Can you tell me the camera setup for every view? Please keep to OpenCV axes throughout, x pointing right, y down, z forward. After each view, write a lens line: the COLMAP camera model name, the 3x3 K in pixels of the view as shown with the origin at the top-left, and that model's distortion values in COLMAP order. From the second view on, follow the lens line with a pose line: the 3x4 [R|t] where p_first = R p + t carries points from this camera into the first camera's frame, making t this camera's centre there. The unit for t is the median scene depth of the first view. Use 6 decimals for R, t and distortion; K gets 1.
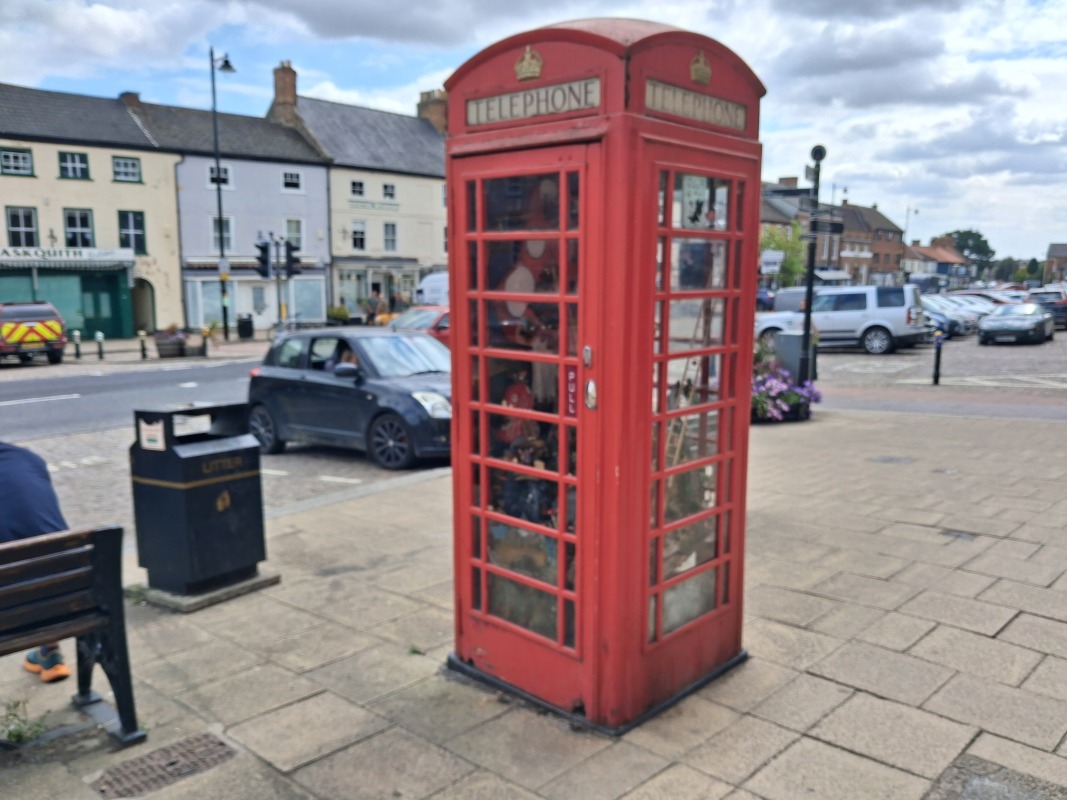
lens RADIAL K [[875.8, 0, 553.2], [0, 875.8, 402.2], [0, 0, 1]] dist [0.000767, -0.005641]
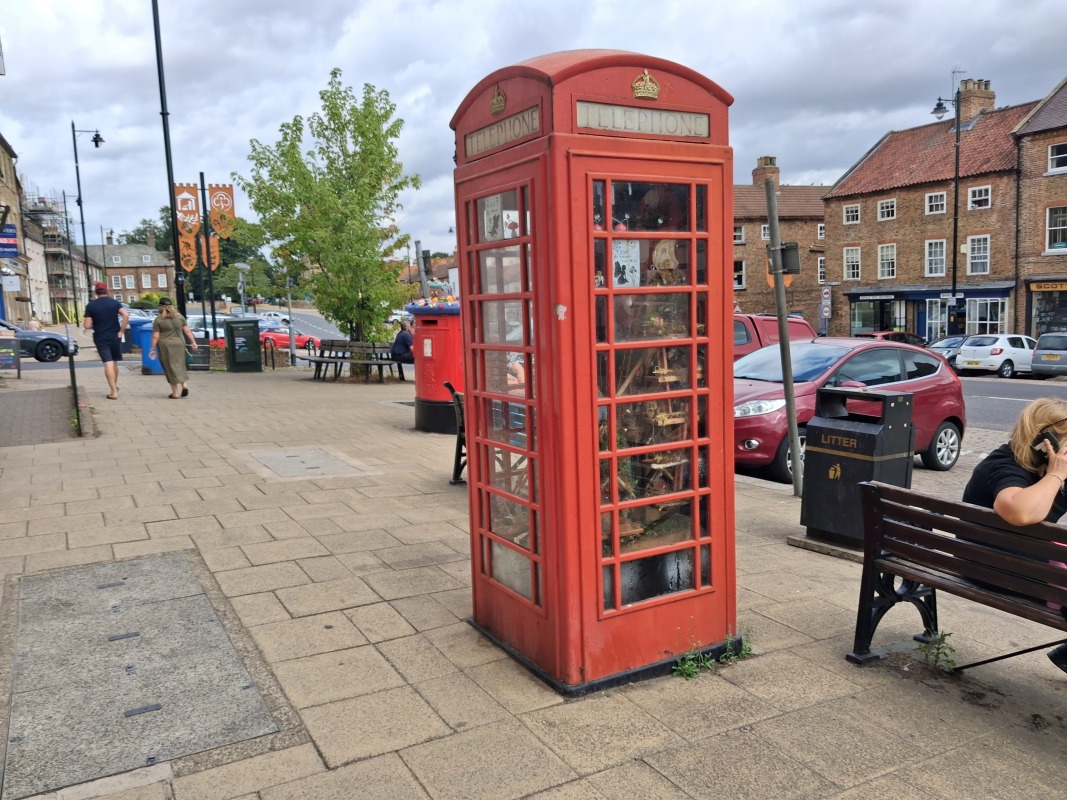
lens RADIAL K [[851.9, 0, 533.5], [0, 851.9, 400.0], [0, 0, 1]] dist [0.000613, -0.001734]
pose [[-0.297692, 0.117660, -0.947384, 1.027218], [-0.127048, 0.978666, 0.161467, -0.143479], [0.946171, 0.168430, -0.276392, 1.162059]]
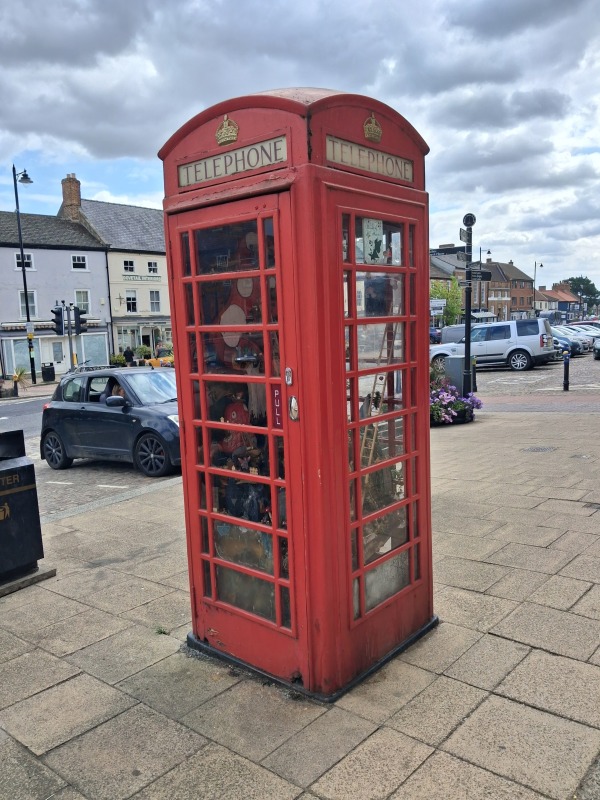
lens RADIAL K [[638.7, 0, 300.0], [0, 638.7, 400.0], [0, 0, 1]] dist [0.000613, -0.001734]
pose [[0.998523, -0.048220, 0.025033, 0.025355], [0.048899, 0.998432, -0.027263, 0.002813], [-0.023679, 0.028447, 0.999315, 0.123228]]
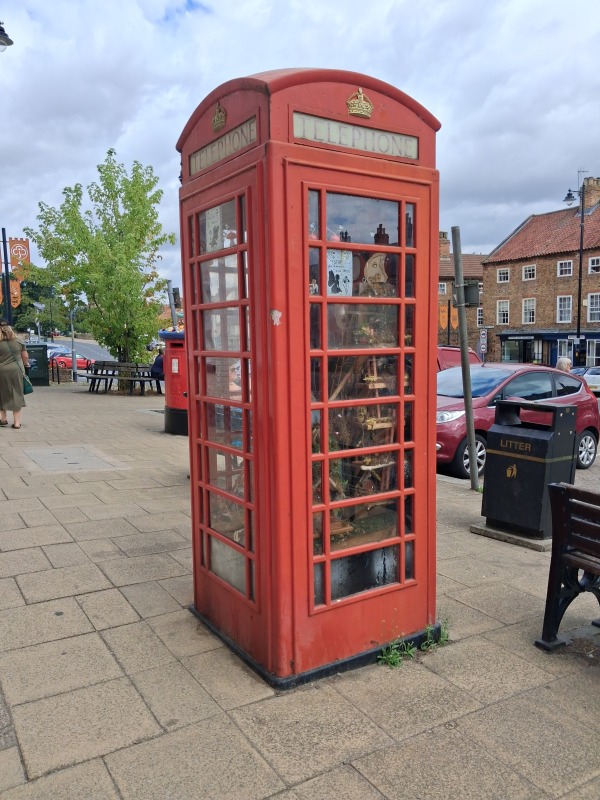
lens RADIAL K [[630.2, 0, 292.4], [0, 630.2, 409.3], [0, 0, 1]] dist [-0.020150, 0.004421]
pose [[-0.258611, 0.110147, -0.959681, 0.827214], [-0.145384, 0.977723, 0.151395, -0.103668], [0.954979, 0.178675, -0.236836, 1.123613]]
